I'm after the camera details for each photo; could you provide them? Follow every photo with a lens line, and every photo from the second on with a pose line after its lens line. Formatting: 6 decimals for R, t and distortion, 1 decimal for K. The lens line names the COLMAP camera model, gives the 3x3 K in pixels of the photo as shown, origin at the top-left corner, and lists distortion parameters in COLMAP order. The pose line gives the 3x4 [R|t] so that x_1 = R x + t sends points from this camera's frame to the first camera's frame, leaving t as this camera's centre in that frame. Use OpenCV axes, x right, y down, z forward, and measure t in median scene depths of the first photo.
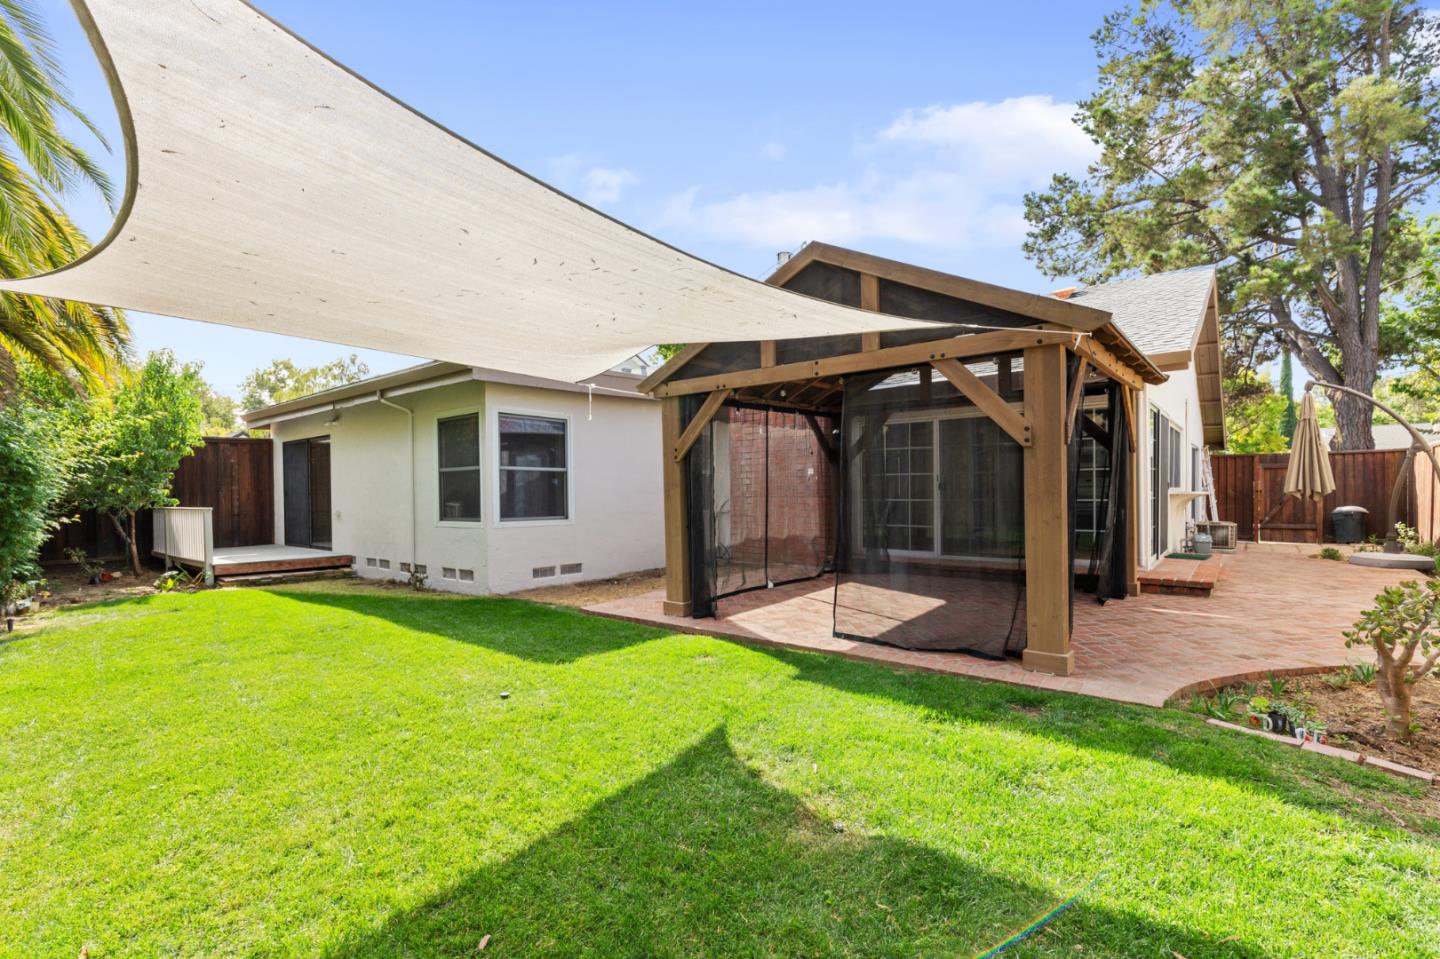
lens RADIAL K [[669.5, 0, 720.9], [0, 669.5, 498.3], [0, 0, 1]] dist [-0.002093, -0.000417]
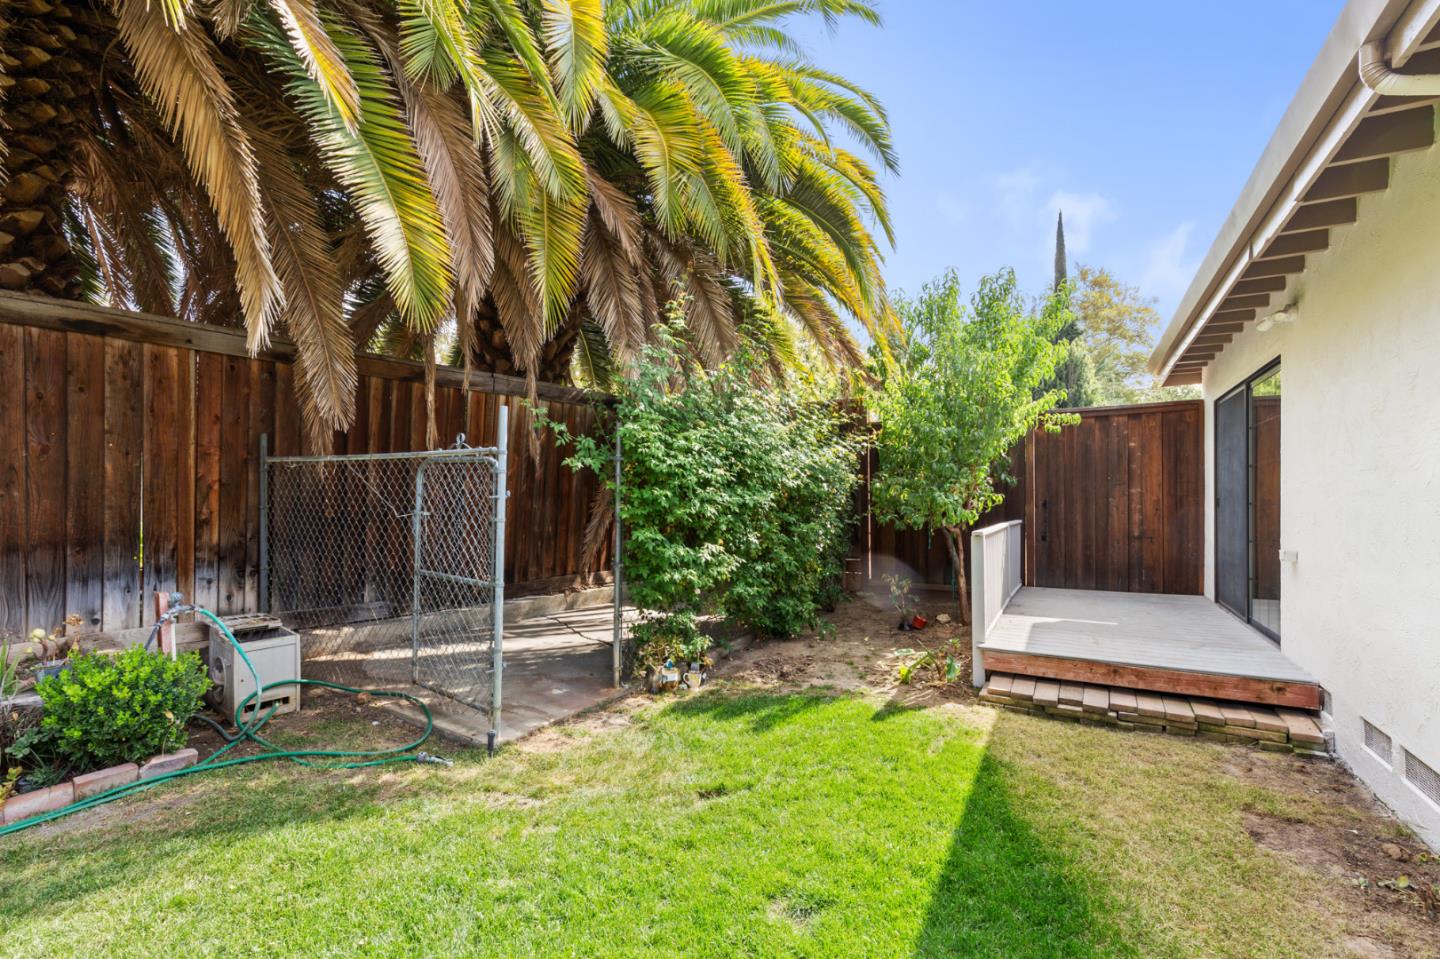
lens RADIAL K [[669.5, 0, 720.9], [0, 669.5, 498.3], [0, 0, 1]] dist [-0.002093, -0.000417]
pose [[0.216236, 0.000701, -0.976341, -0.261275], [-0.007851, 0.999969, -0.001021, -0.006428], [0.976310, 0.007886, 0.216234, 0.573585]]
